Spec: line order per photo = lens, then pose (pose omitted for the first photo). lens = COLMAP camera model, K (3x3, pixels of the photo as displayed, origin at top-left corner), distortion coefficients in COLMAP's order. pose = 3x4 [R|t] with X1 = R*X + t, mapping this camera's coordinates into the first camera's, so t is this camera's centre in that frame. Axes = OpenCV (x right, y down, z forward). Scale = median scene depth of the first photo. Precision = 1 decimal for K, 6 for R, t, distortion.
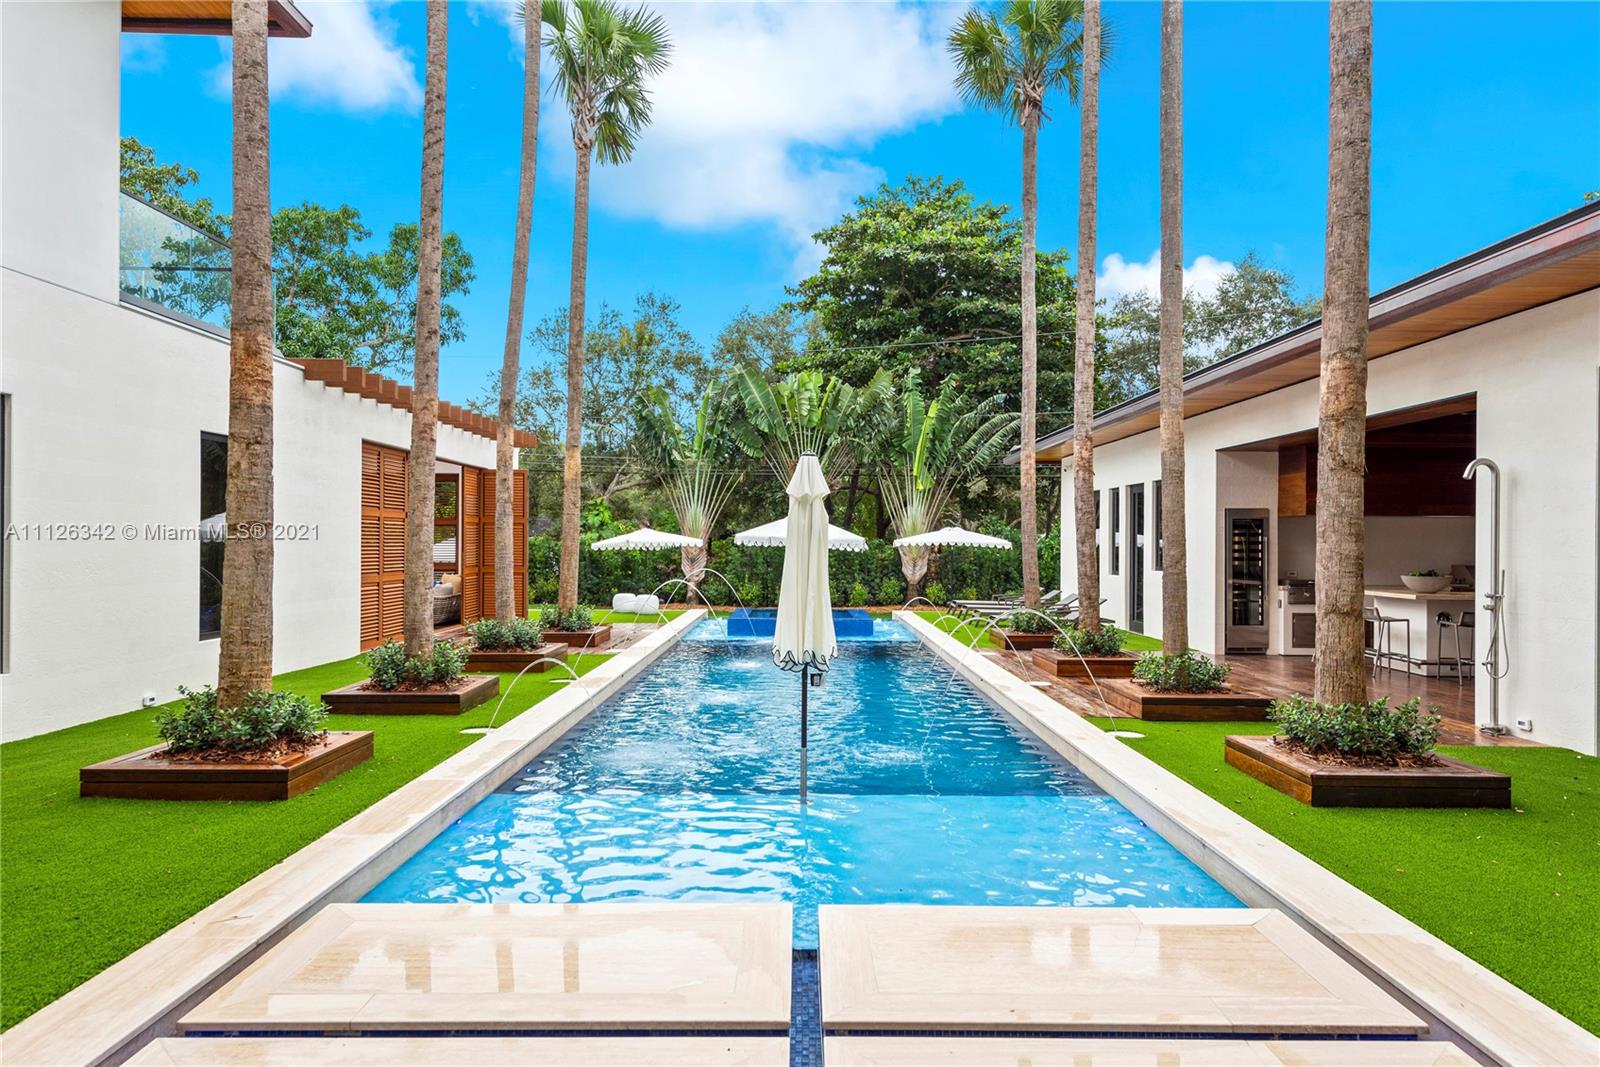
lens RADIAL K [[1010.7, 0, 800.0], [0, 1010.7, 533.5], [0, 0, 1]] dist [0.000212, 0.000007]
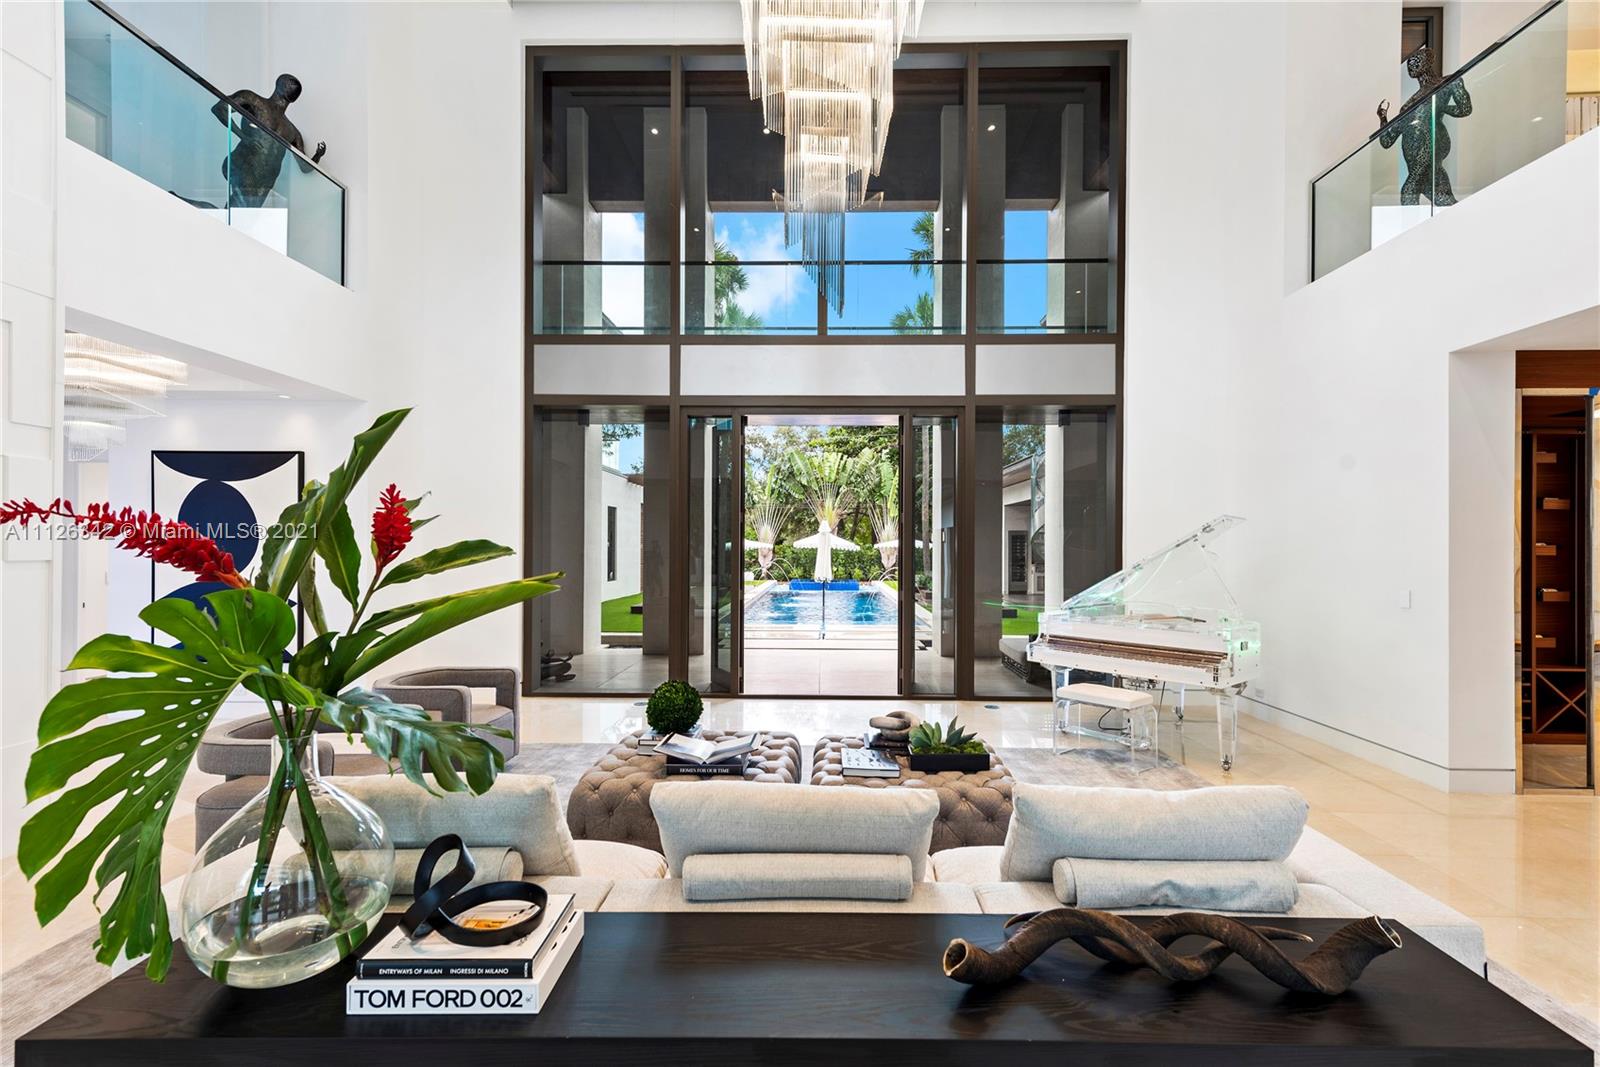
lens RADIAL K [[726.8, 0, 800.0], [0, 726.8, 533.5], [0, 0, 1]] dist [0.000370, 0.000112]
pose [[0.999362, -0.004524, -0.035439, 0.002158], [0.004257, 0.999962, -0.007586, -0.003892], [0.035472, 0.007430, 0.999343, -0.295105]]
